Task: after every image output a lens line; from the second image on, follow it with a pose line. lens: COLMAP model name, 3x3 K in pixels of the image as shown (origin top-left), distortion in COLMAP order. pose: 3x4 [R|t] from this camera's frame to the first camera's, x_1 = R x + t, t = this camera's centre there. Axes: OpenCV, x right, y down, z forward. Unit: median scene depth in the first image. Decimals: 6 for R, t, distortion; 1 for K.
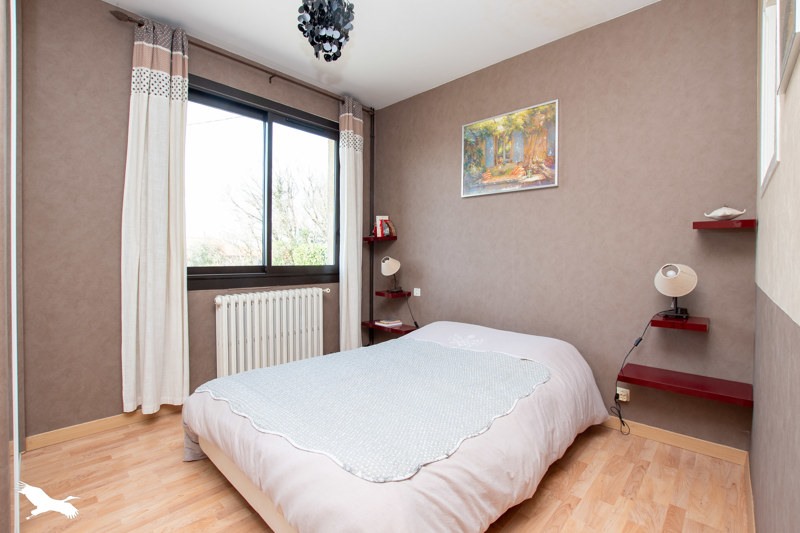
lens RADIAL K [[354.0, 0, 416.5], [0, 354.0, 263.0], [0, 0, 1]] dist [-0.056998, 0.009024]
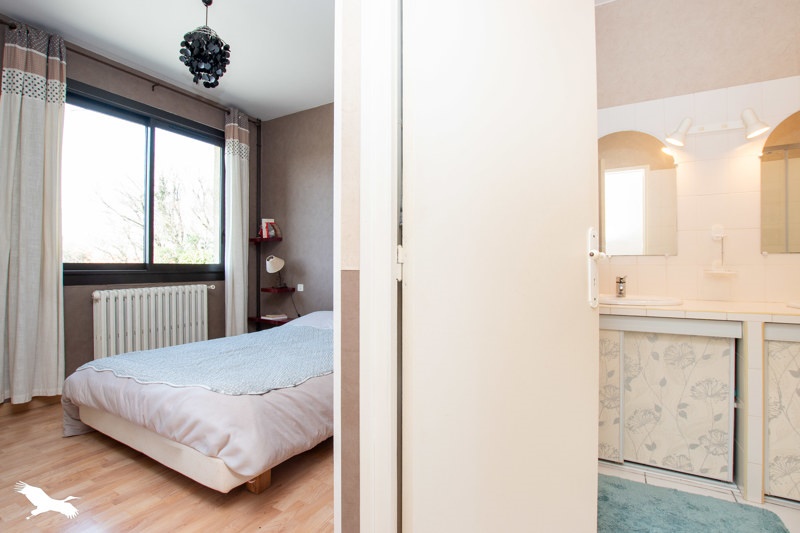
lens RADIAL K [[354.0, 0, 416.5], [0, 354.0, 263.0], [0, 0, 1]] dist [-0.056998, 0.009024]
pose [[0.965530, -0.008516, 0.260152, 0.086766], [0.014044, 0.999713, -0.019398, 0.041164], [-0.259913, 0.022383, 0.965373, -0.214318]]
